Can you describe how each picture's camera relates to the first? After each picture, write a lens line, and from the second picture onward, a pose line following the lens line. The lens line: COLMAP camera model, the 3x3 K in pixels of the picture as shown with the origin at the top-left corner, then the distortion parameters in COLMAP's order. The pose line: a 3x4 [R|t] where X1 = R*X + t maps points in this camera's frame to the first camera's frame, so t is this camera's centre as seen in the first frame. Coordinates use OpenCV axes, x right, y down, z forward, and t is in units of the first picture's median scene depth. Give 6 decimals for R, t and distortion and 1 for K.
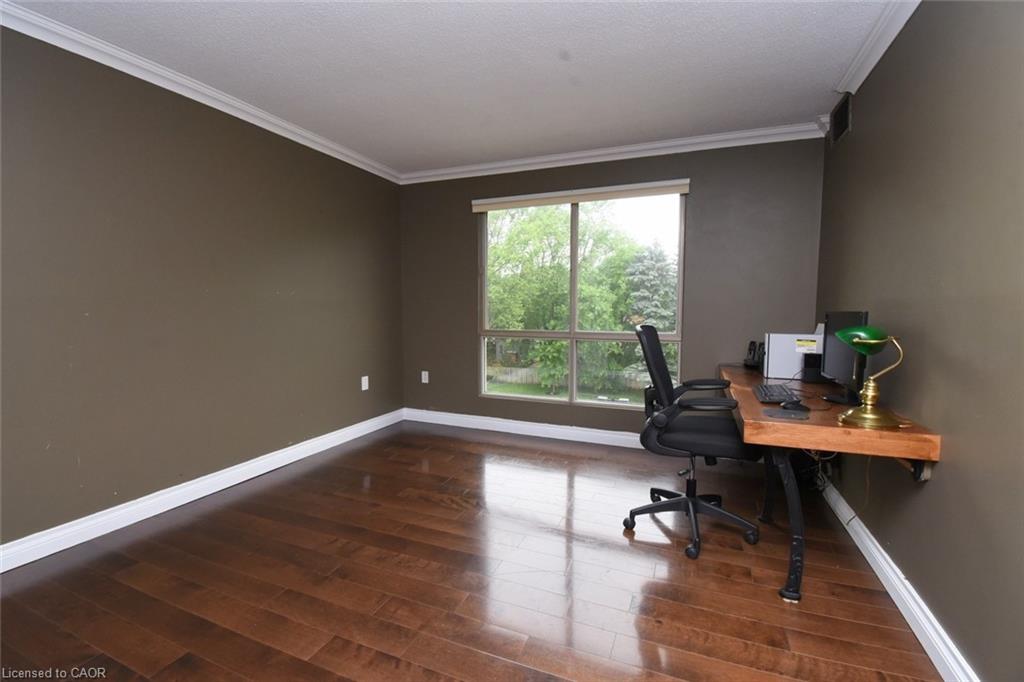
lens RADIAL K [[451.9, 0, 512.0], [0, 451.9, 341.0], [0, 0, 1]] dist [0.018663, -0.025544]
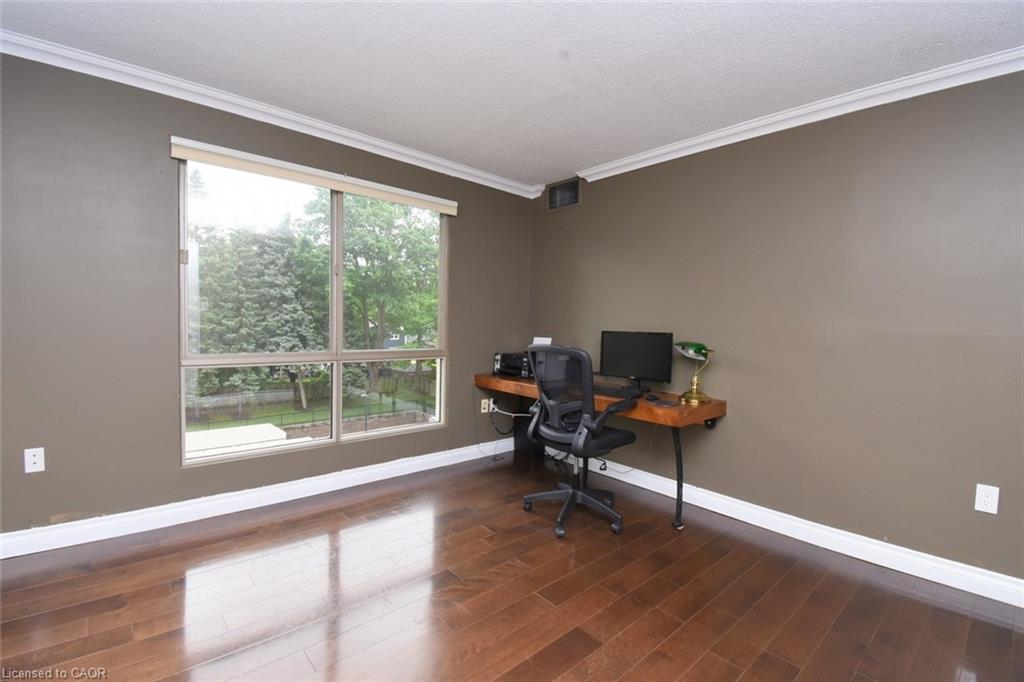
lens RADIAL K [[451.9, 0, 512.0], [0, 451.9, 341.0], [0, 0, 1]] dist [0.018663, -0.025544]
pose [[0.437744, -0.030844, 0.898571, -0.459751], [0.039312, 0.999112, 0.015144, -0.040370], [-0.898240, 0.028695, 0.438568, 0.384296]]
